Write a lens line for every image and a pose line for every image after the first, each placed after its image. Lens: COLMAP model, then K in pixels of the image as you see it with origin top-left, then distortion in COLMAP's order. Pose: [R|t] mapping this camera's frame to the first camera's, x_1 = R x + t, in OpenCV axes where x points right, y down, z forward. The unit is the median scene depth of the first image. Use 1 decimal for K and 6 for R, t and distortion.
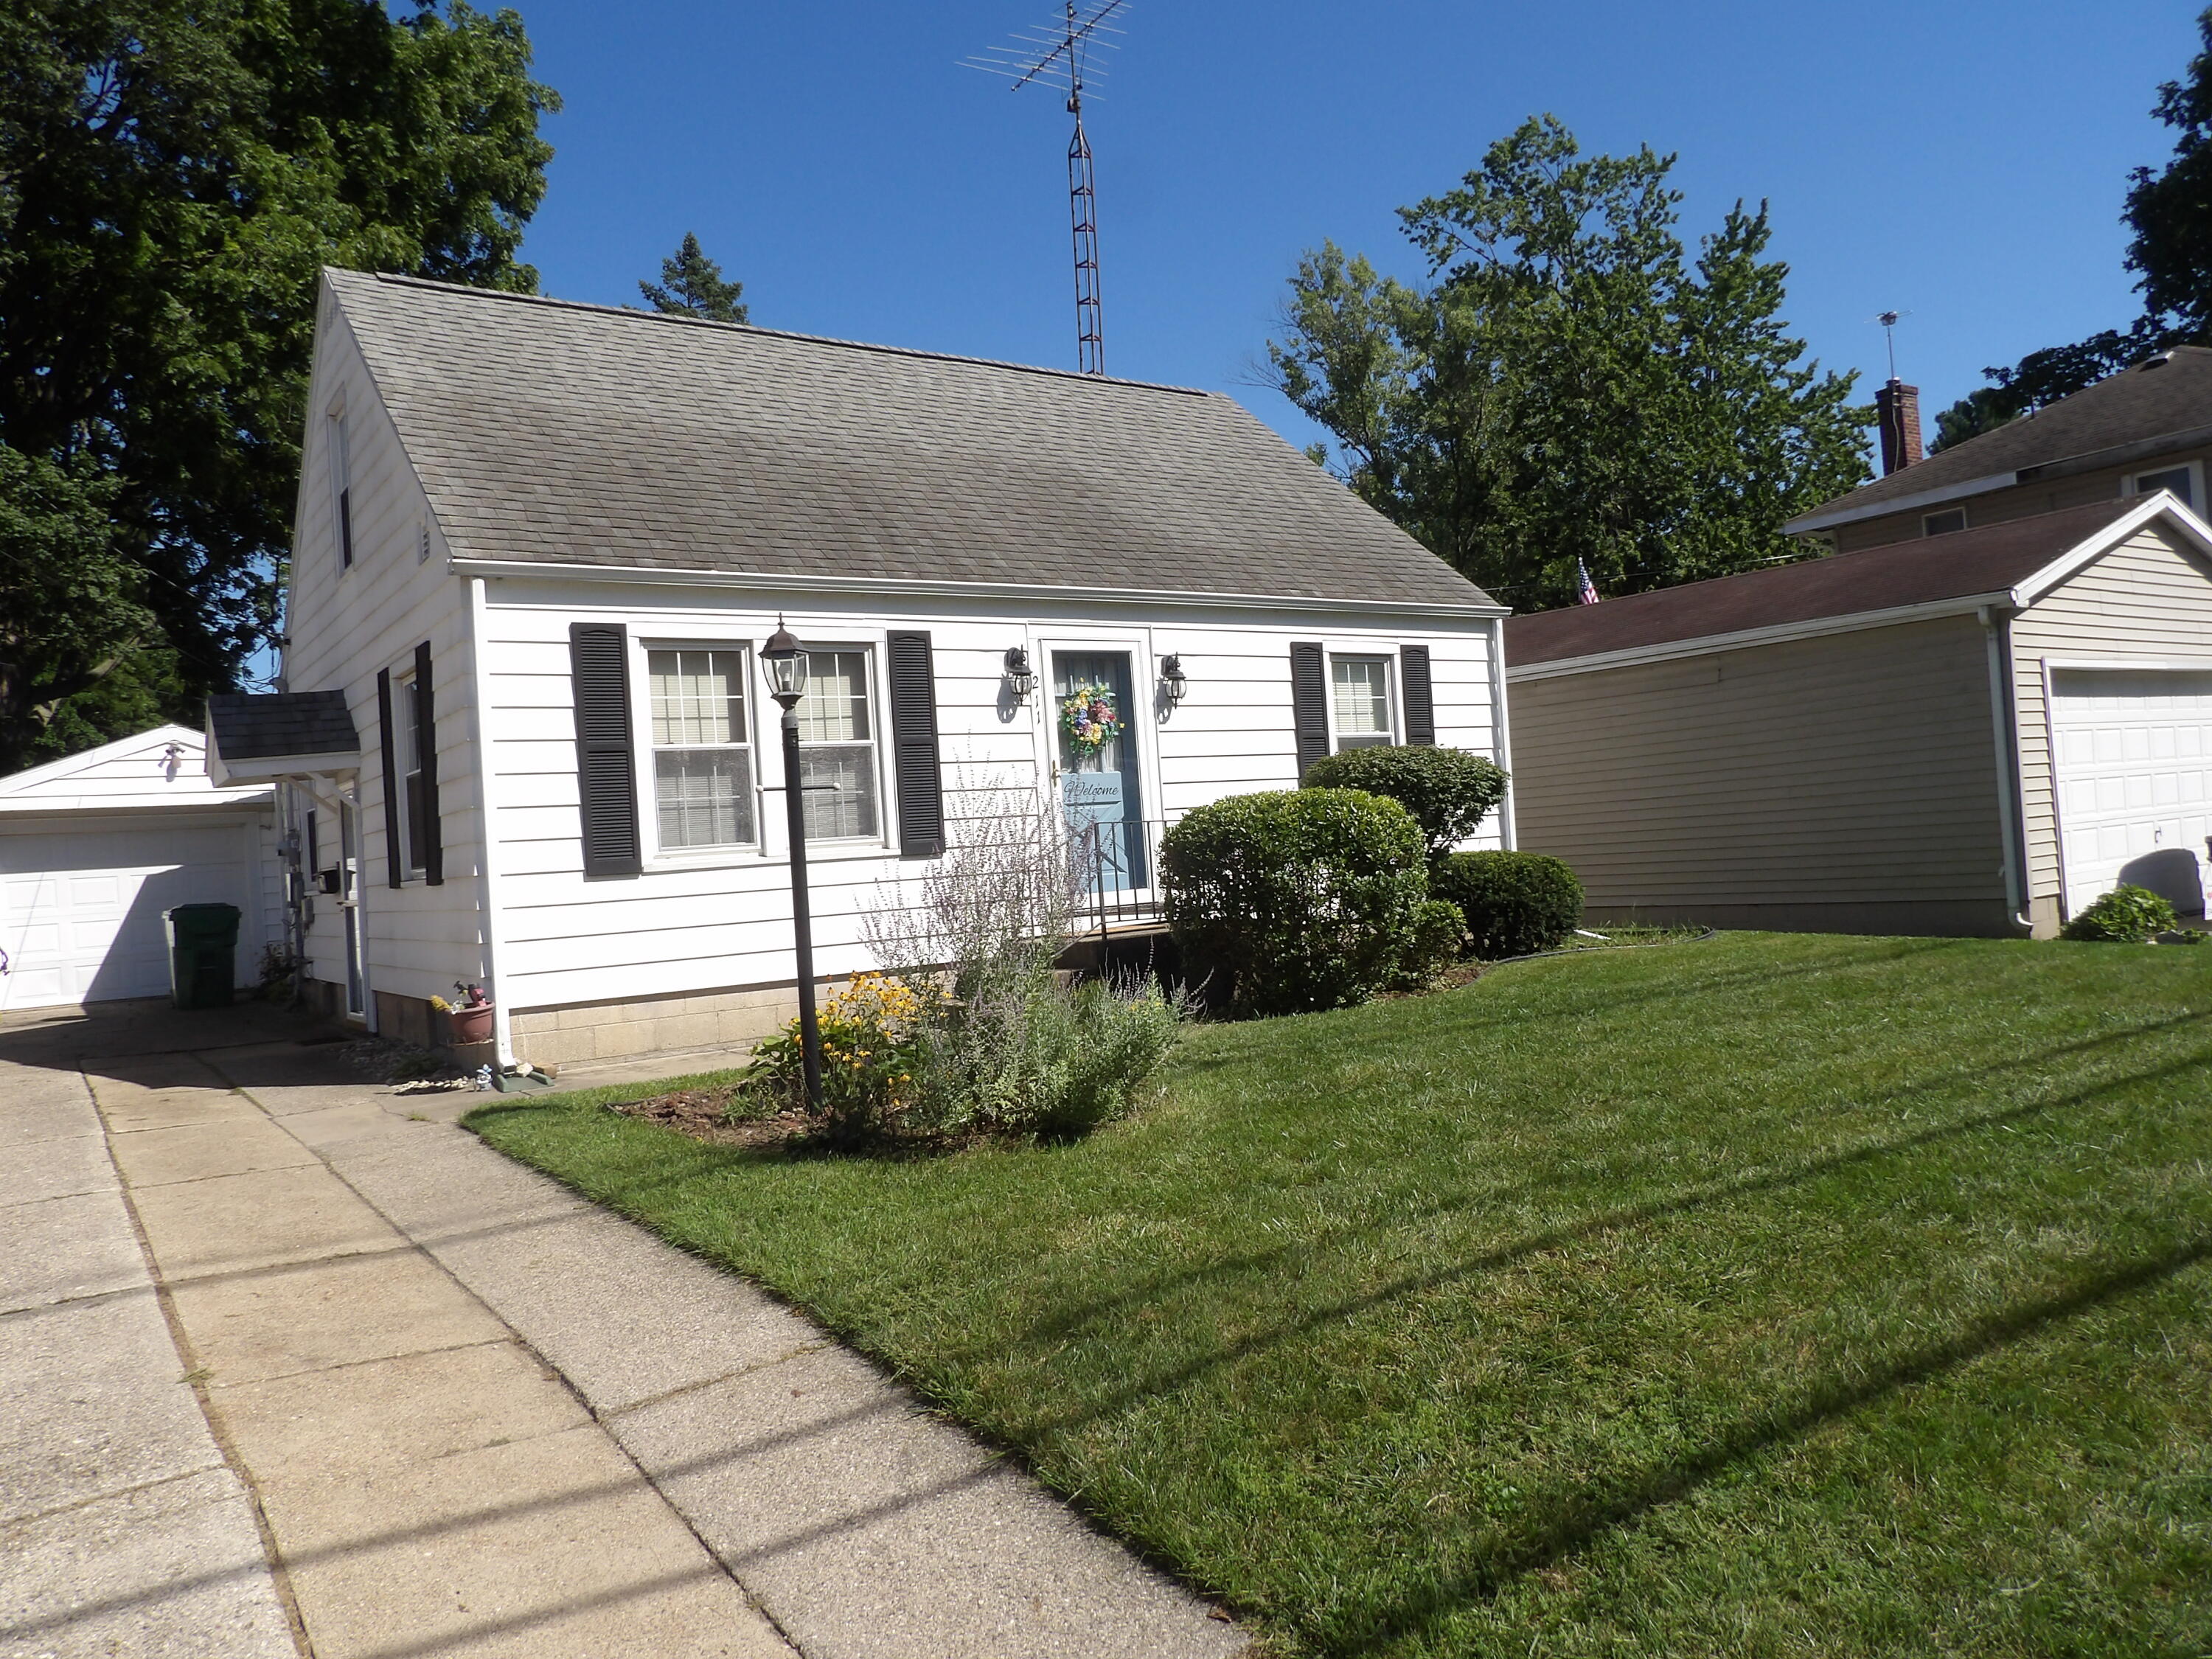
lens RADIAL K [[1573.7, 0, 1104.6], [0, 1573.7, 825.0], [0, 0, 1]] dist [-0.028192, 0.022596]
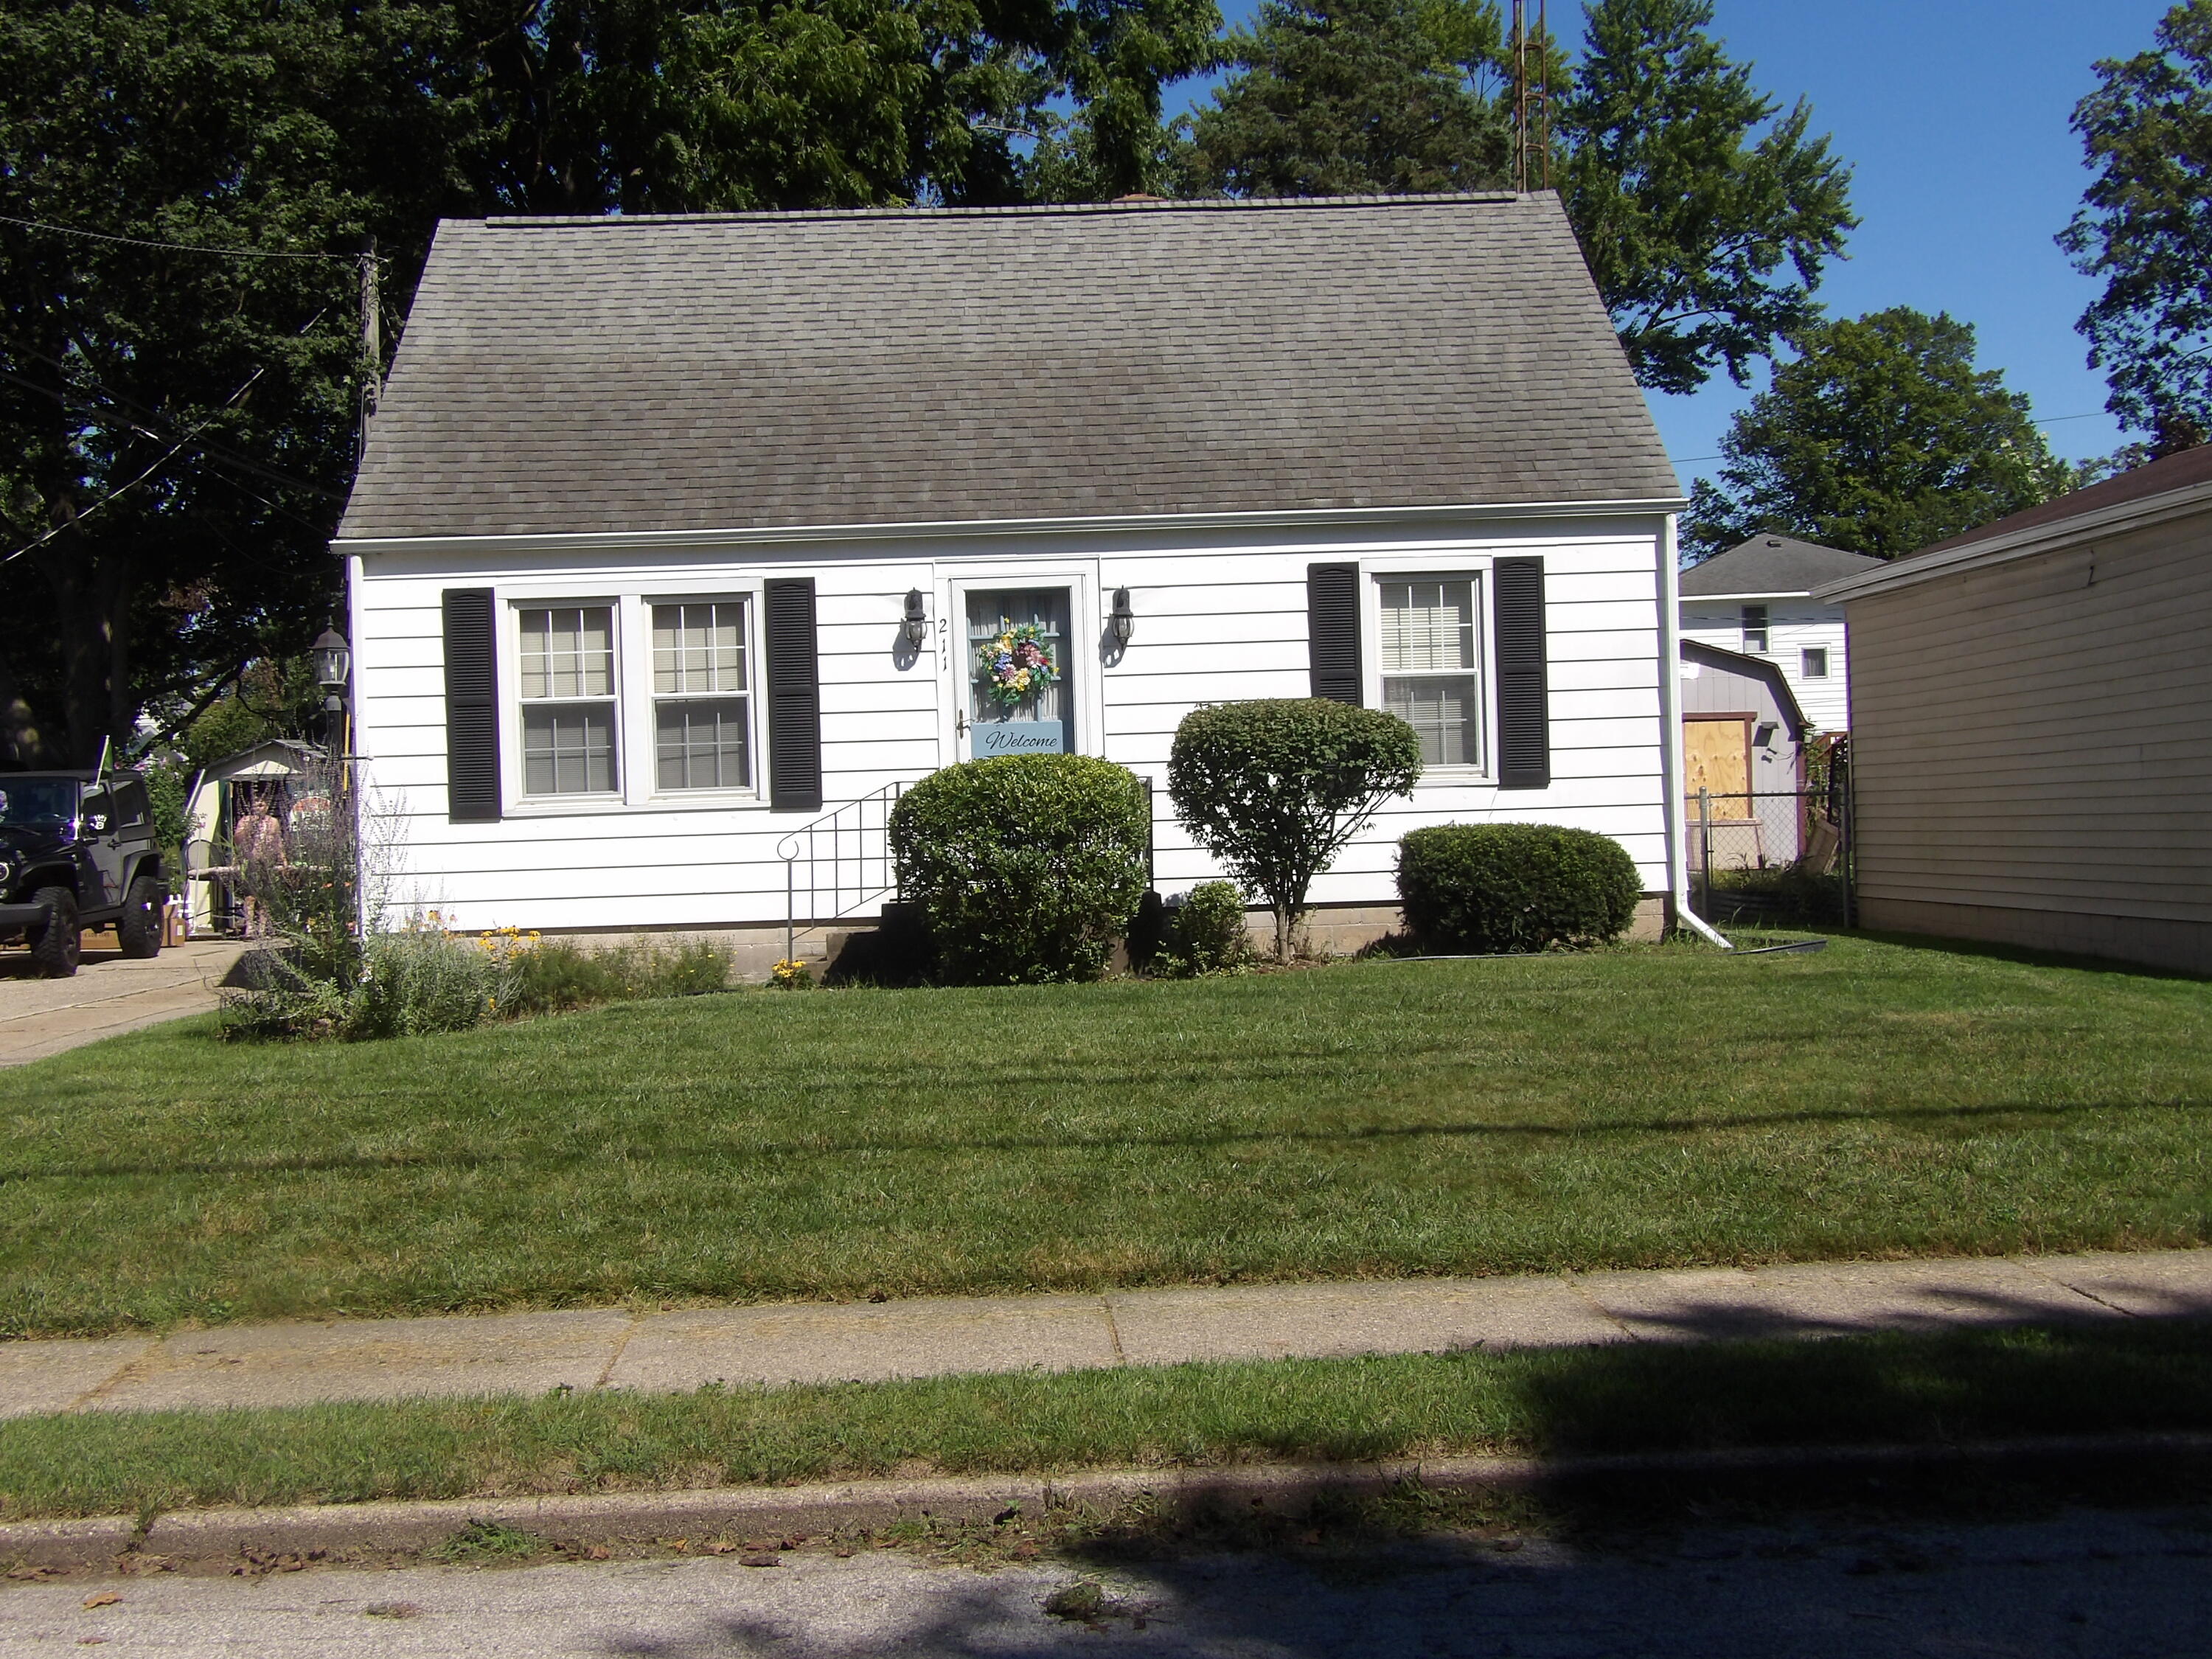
lens RADIAL K [[2580.8, 0, 1106.0], [0, 2580.8, 829.5], [0, 0, 1]] dist [0.069679, -0.358540]
pose [[0.837673, 0.035310, -0.545029, 0.914548], [-0.014289, 0.998983, 0.042757, -0.038652], [0.545985, -0.028029, 0.837326, -0.241231]]
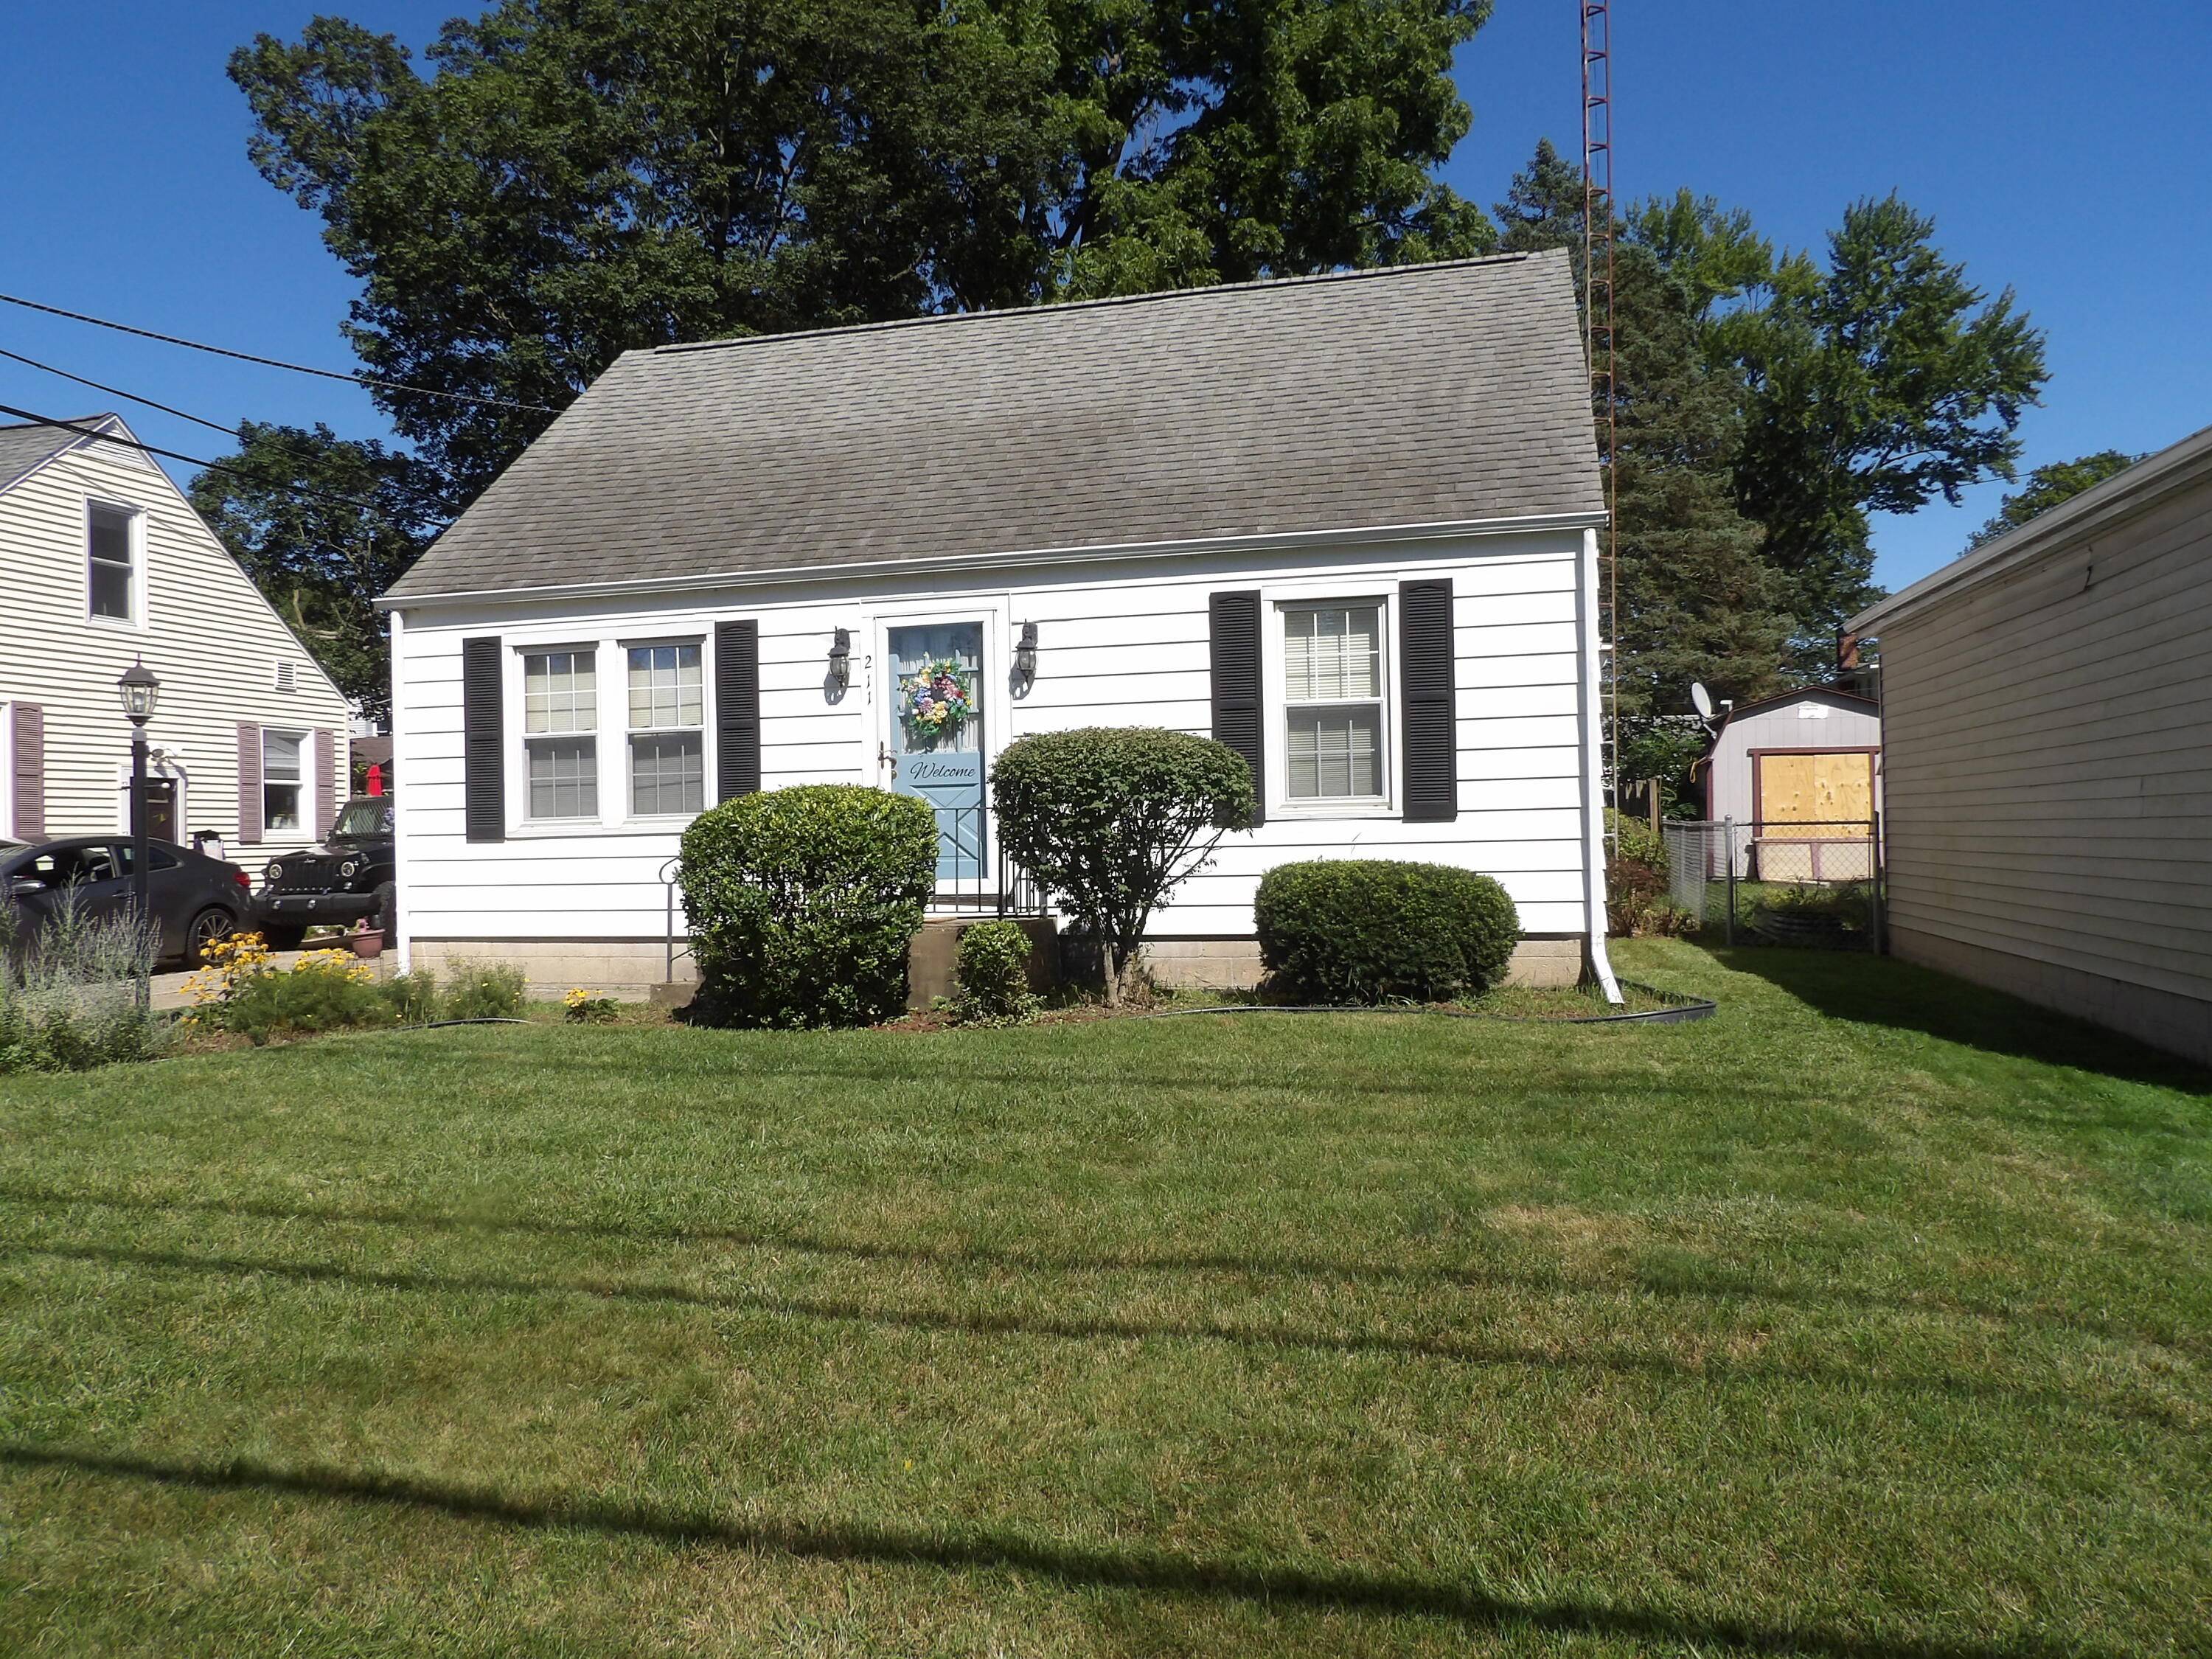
lens RADIAL K [[1573.7, 0, 1104.6], [0, 1573.7, 825.0], [0, 0, 1]] dist [-0.028192, 0.022596]
pose [[0.651069, 0.044140, -0.757734, 0.838877], [-0.012002, 0.998782, 0.047869, -0.039418], [0.758924, -0.022072, 0.650805, 0.491704]]
